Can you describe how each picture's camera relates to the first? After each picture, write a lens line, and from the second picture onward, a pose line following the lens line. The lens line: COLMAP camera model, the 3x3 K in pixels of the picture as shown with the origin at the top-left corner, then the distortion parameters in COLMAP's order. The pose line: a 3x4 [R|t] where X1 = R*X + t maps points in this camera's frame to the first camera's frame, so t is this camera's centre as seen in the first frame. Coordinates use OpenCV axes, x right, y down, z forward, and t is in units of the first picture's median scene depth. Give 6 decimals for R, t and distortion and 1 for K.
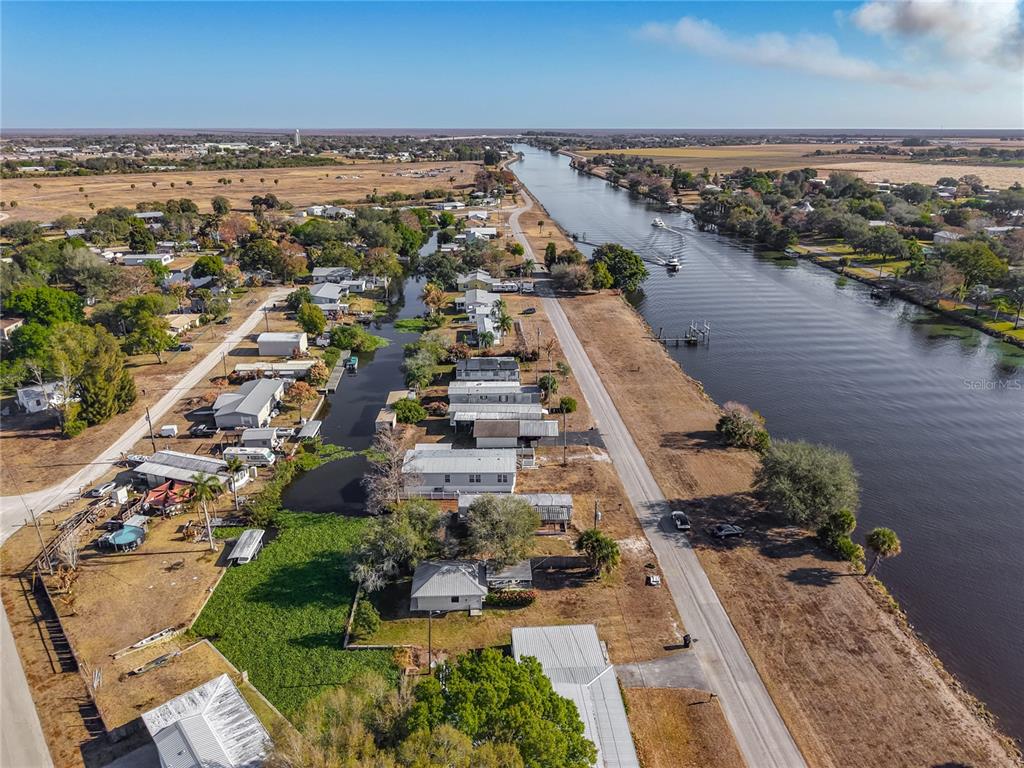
lens RADIAL K [[664.5, 0, 512.0], [0, 664.5, 384.0], [0, 0, 1]] dist [0.035591, -0.047321]
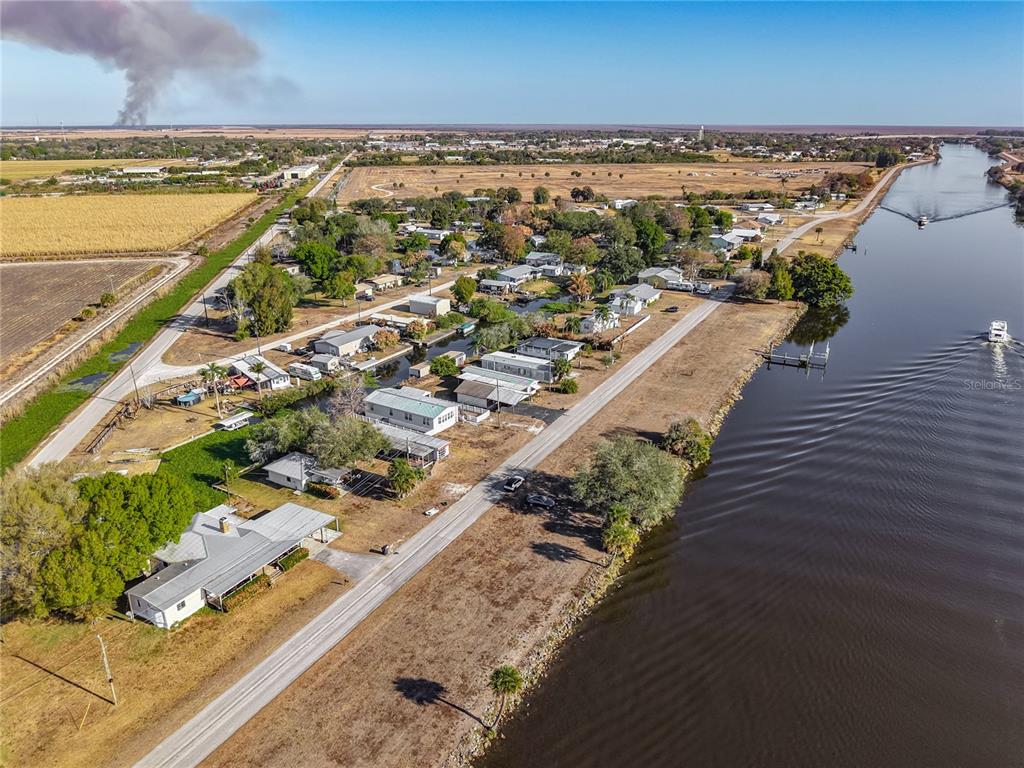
lens RADIAL K [[664.5, 0, 512.0], [0, 664.5, 384.0], [0, 0, 1]] dist [0.035591, -0.047321]
pose [[0.861418, 0.186053, -0.472592, 0.519650], [-0.183883, 0.981610, 0.051272, -0.011966], [0.473440, 0.042735, 0.879789, 0.005582]]
